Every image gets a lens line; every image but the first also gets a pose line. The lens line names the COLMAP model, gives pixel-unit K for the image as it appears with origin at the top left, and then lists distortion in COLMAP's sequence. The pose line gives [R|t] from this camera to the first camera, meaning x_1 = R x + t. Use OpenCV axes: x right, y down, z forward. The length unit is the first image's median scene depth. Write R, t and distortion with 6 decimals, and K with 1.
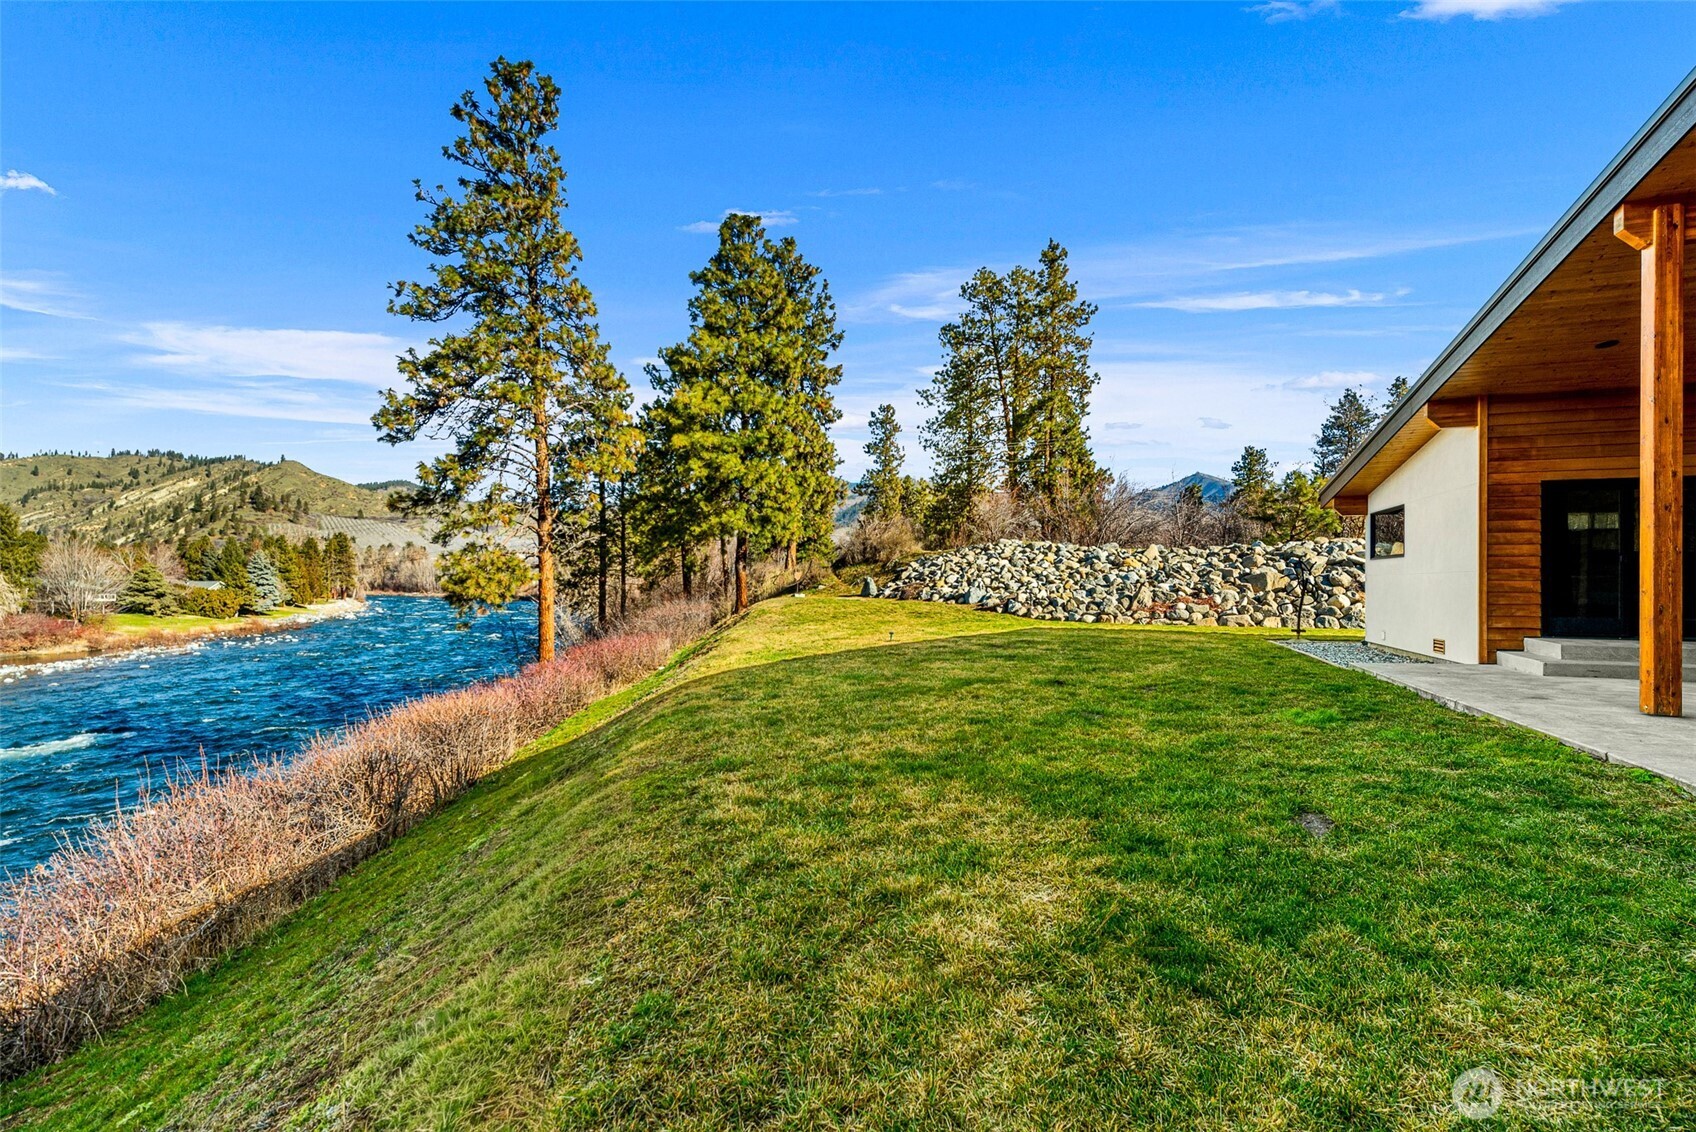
lens RADIAL K [[737.6, 0, 852.4], [0, 737.6, 572.7], [0, 0, 1]] dist [-0.000176, -0.000010]
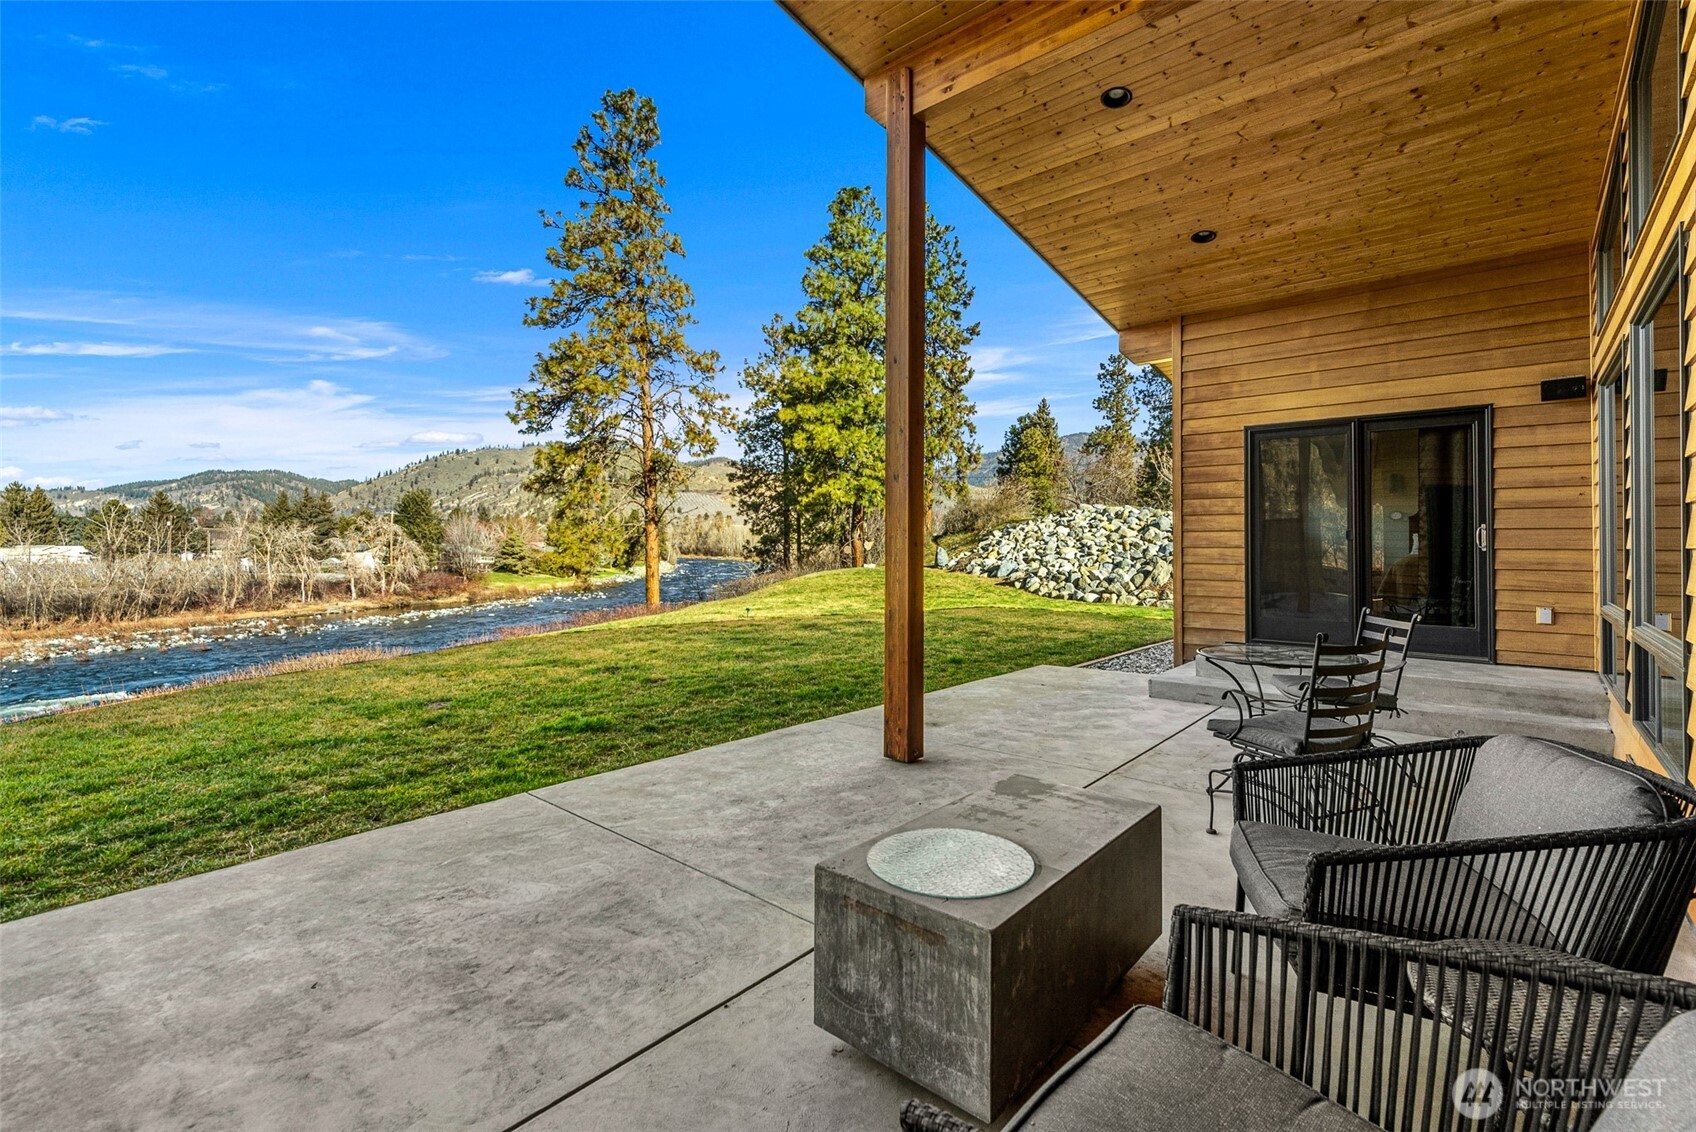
lens RADIAL K [[752.8, 0, 849.0], [0, 752.8, 524.6], [0, 0, 1]] dist [0.001431, 0.000026]
pose [[0.932305, -0.009955, -0.361536, 0.228894], [0.003554, 0.999825, -0.018365, -0.004710], [0.361656, 0.015837, 0.932177, 0.048151]]
